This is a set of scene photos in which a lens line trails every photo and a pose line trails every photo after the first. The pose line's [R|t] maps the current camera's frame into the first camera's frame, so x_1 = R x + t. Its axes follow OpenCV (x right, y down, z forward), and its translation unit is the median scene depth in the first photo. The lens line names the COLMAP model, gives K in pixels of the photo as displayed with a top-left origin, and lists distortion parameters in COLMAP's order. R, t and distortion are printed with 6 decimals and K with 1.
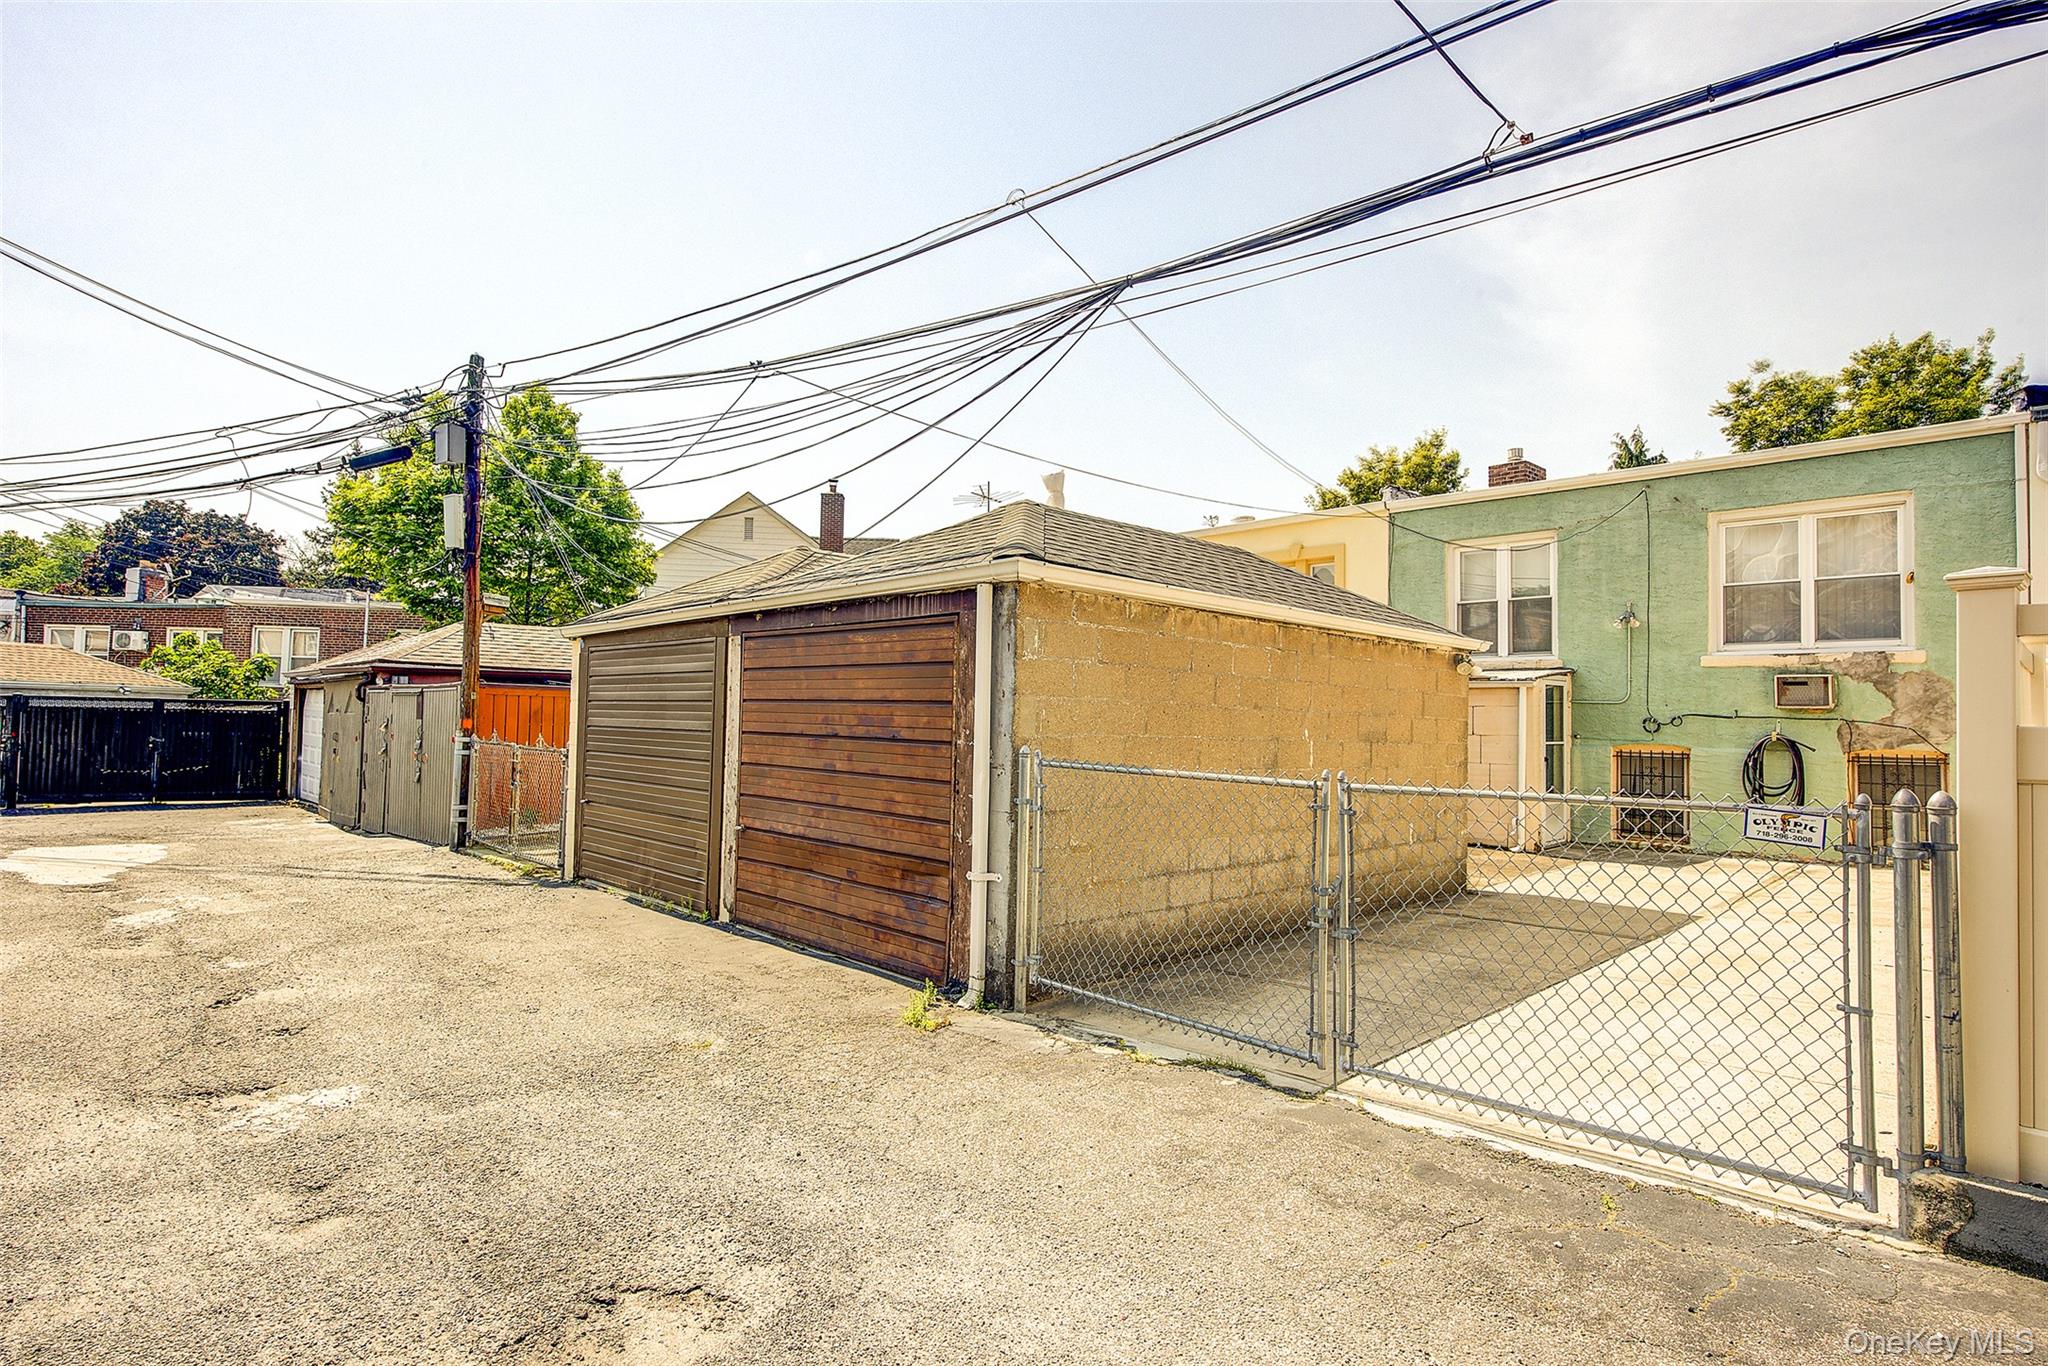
lens RADIAL K [[1048.9, 0, 1027.7], [0, 1048.9, 680.9], [0, 0, 1]] dist [-0.002355, -0.002235]
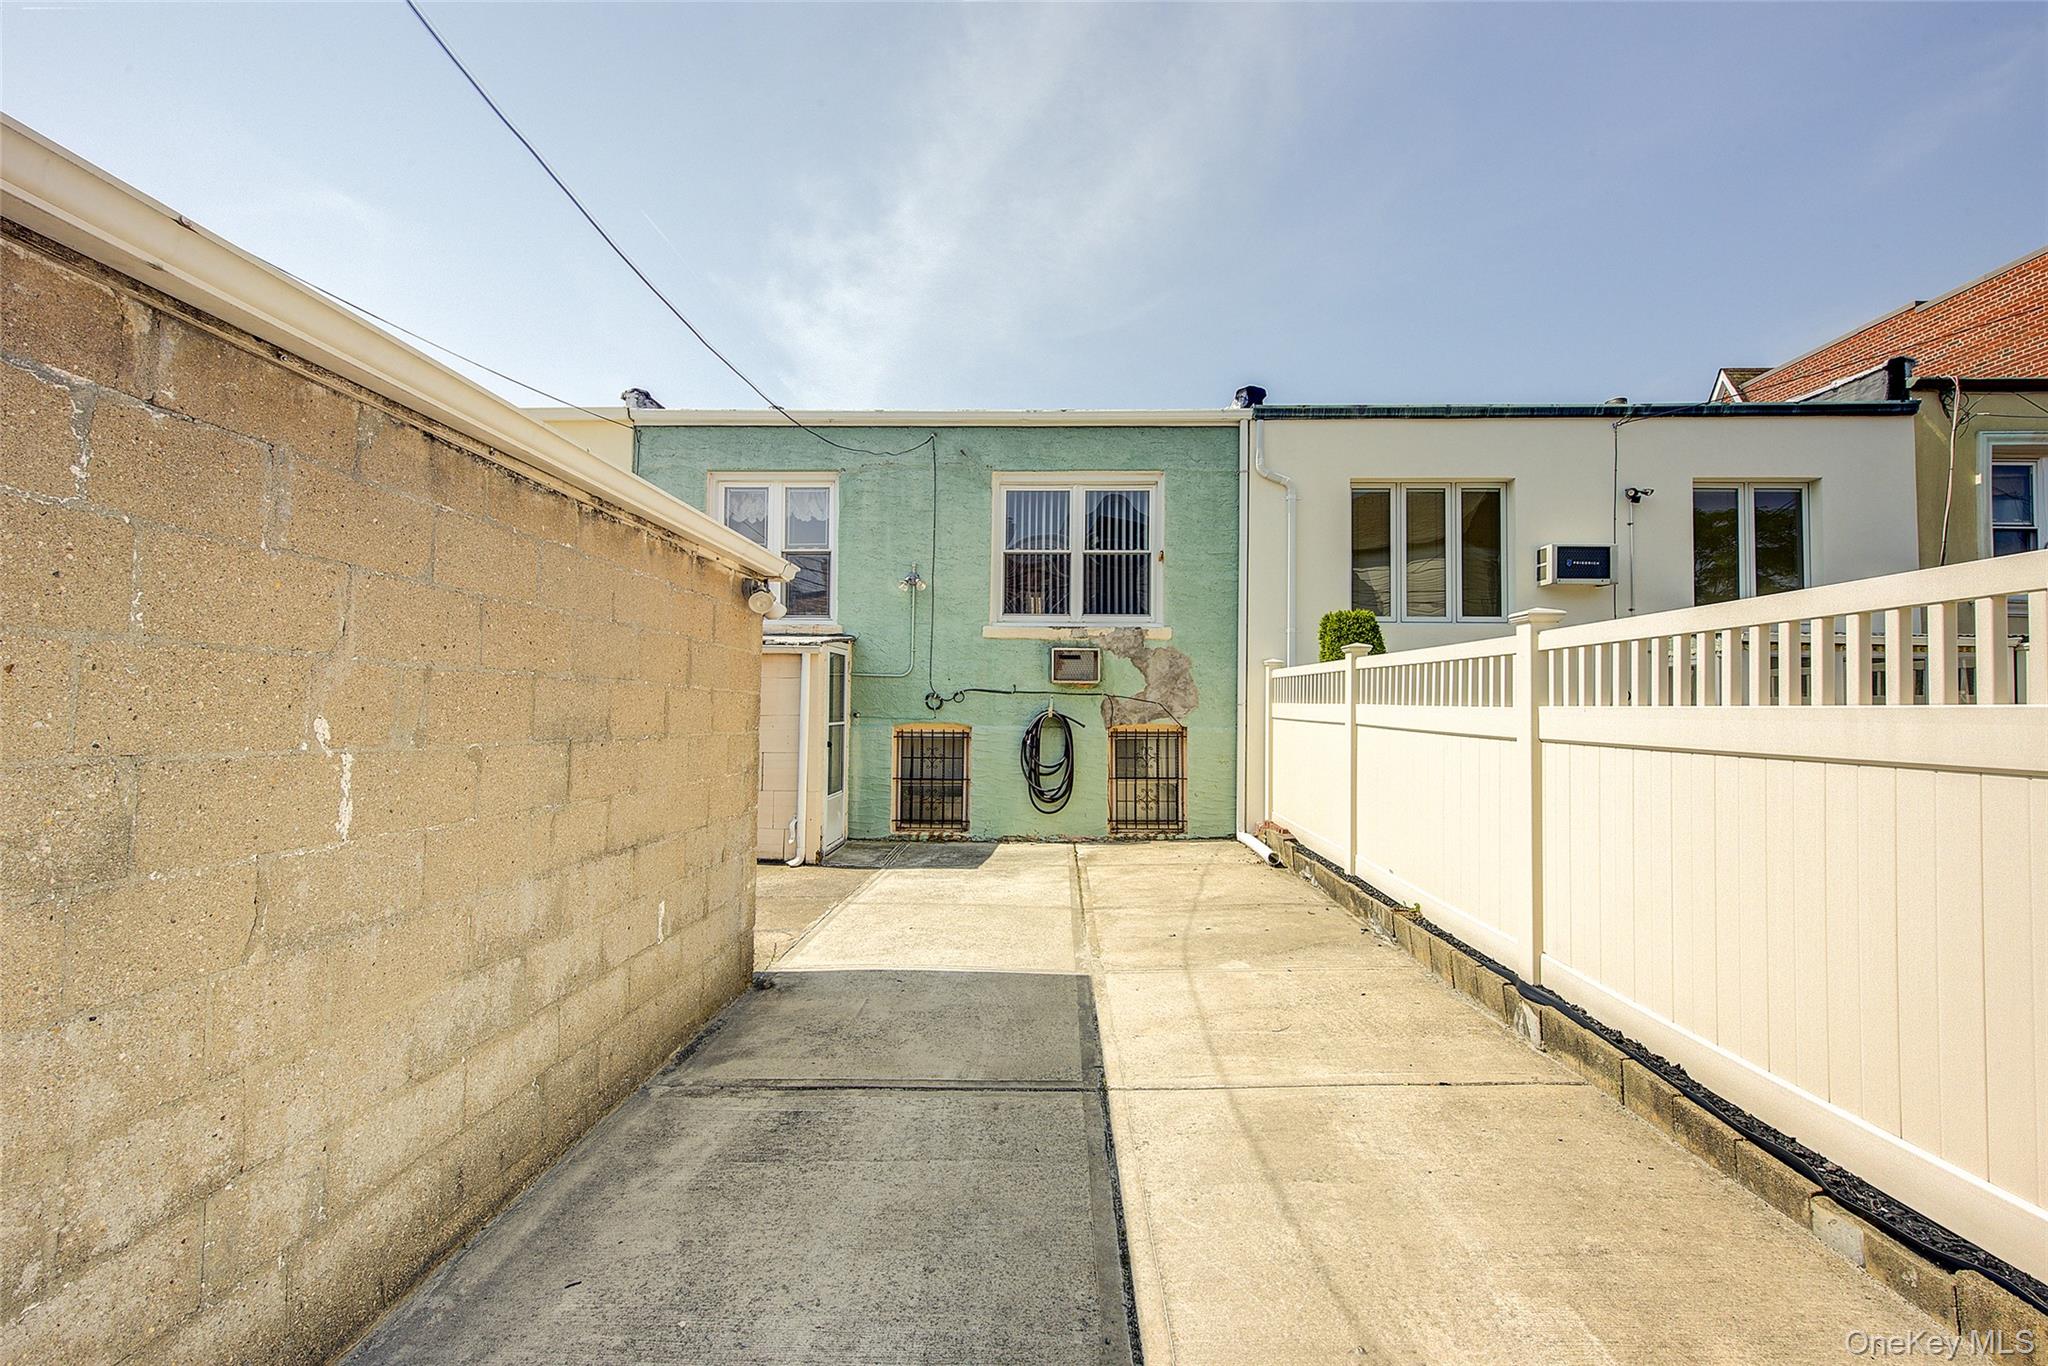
lens RADIAL K [[857.3, 0, 1026.7], [0, 857.3, 680.9], [0, 0, 1]] dist [0.001781, 0.000013]
pose [[0.724681, 0.011581, 0.688987, 0.157939], [-0.022596, 0.999720, 0.006962, 0.019072], [-0.688714, -0.020613, 0.724740, 0.442148]]
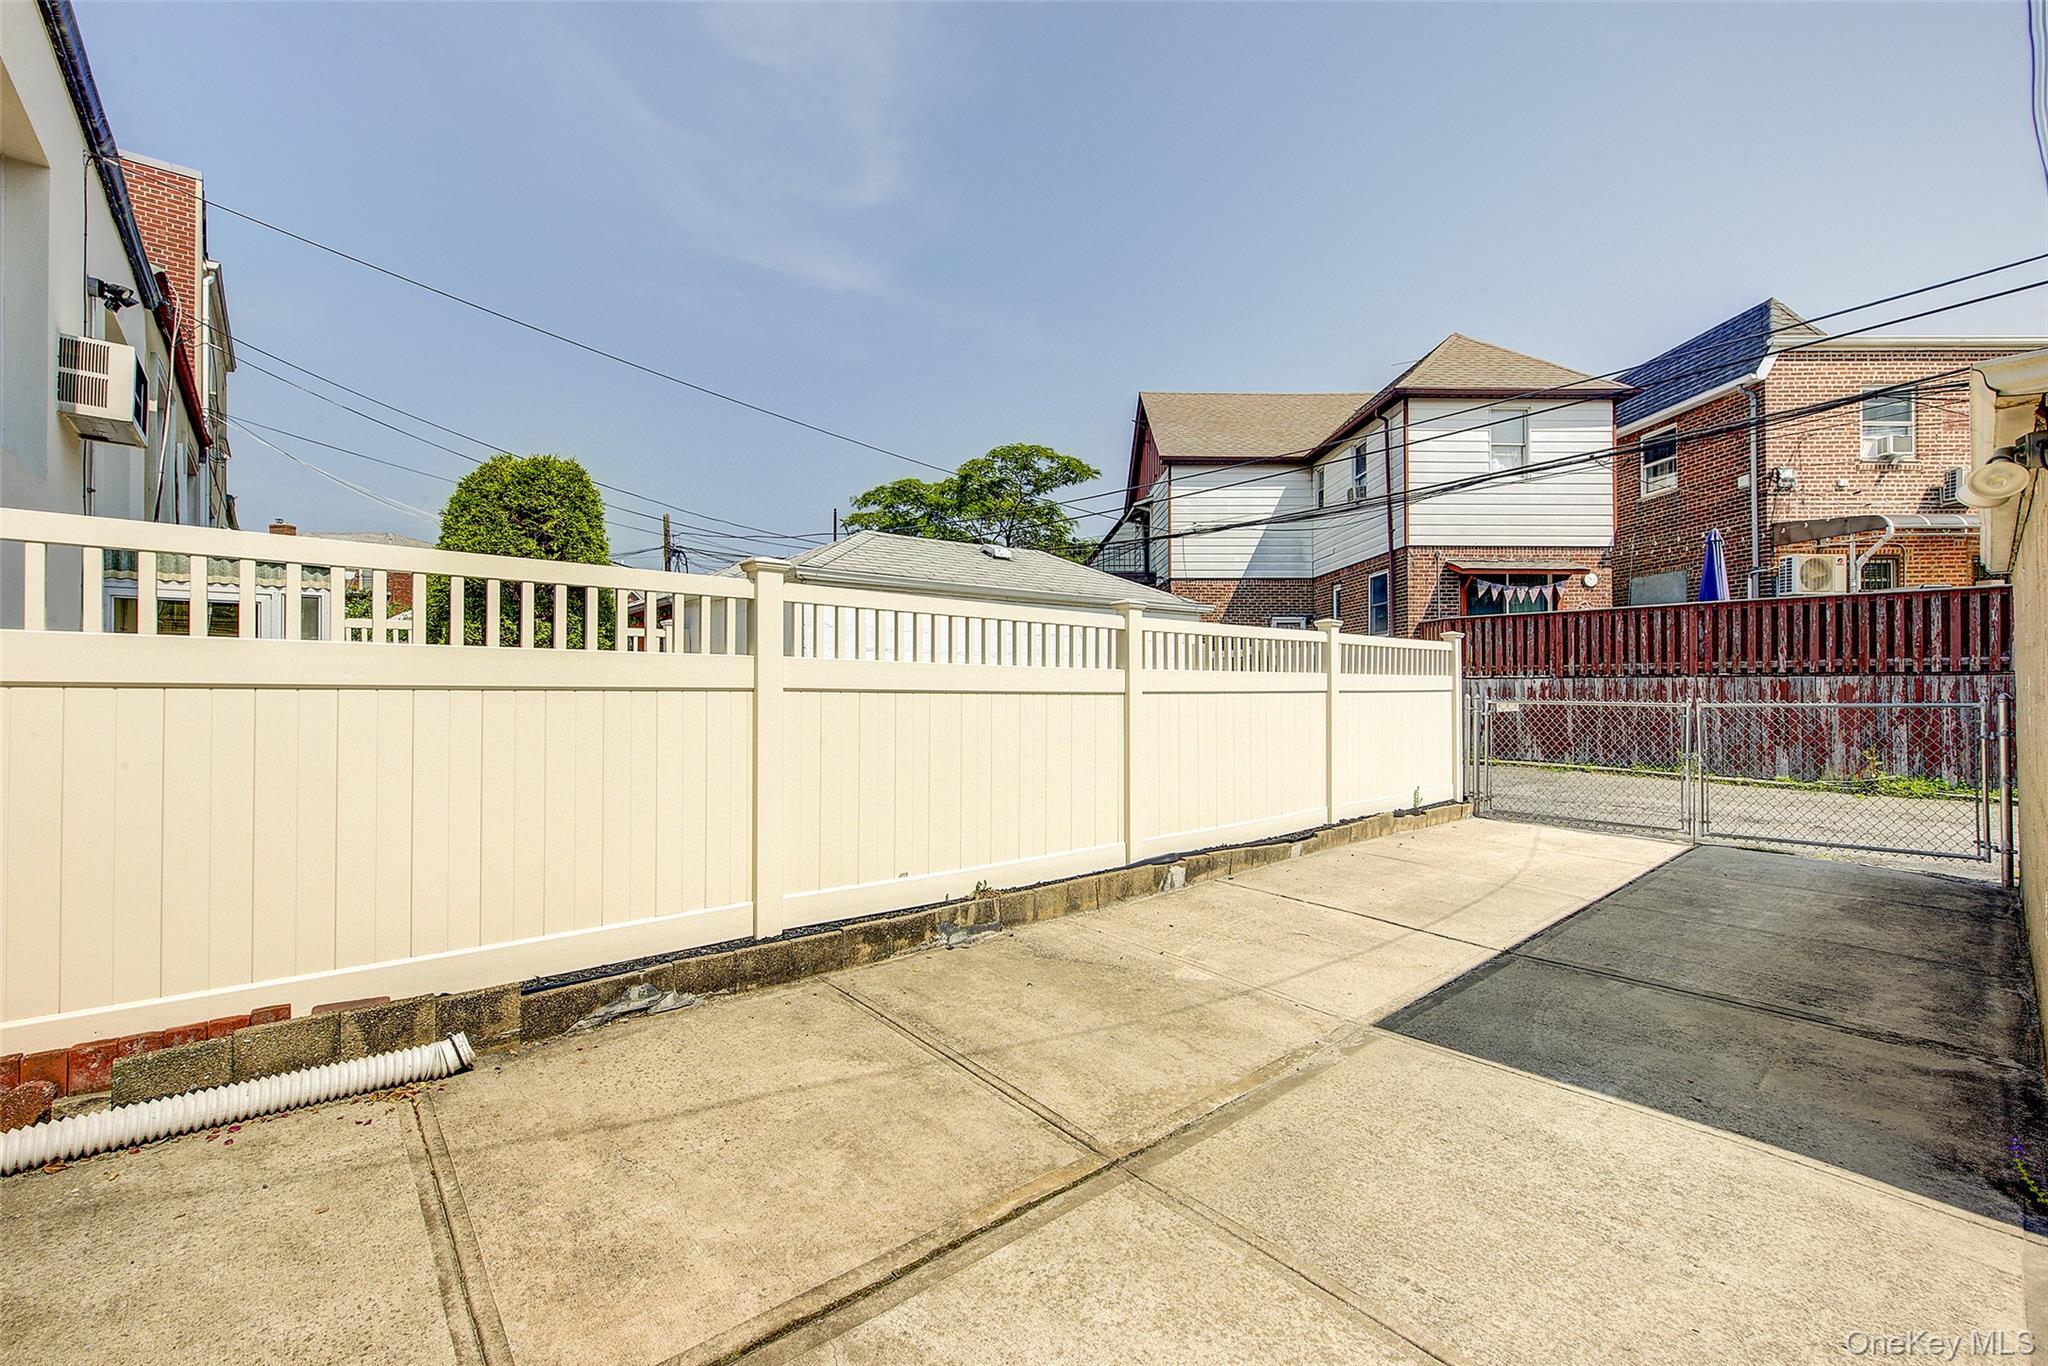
lens RADIAL K [[855.0, 0, 1025.1], [0, 855.0, 691.3], [0, 0, 1]] dist [-0.000274, -0.000274]
pose [[-0.998475, -0.017308, 0.052430, 0.567159], [-0.018944, 0.999344, -0.030863, 0.054791], [-0.051861, -0.031809, -0.998148, 1.019252]]
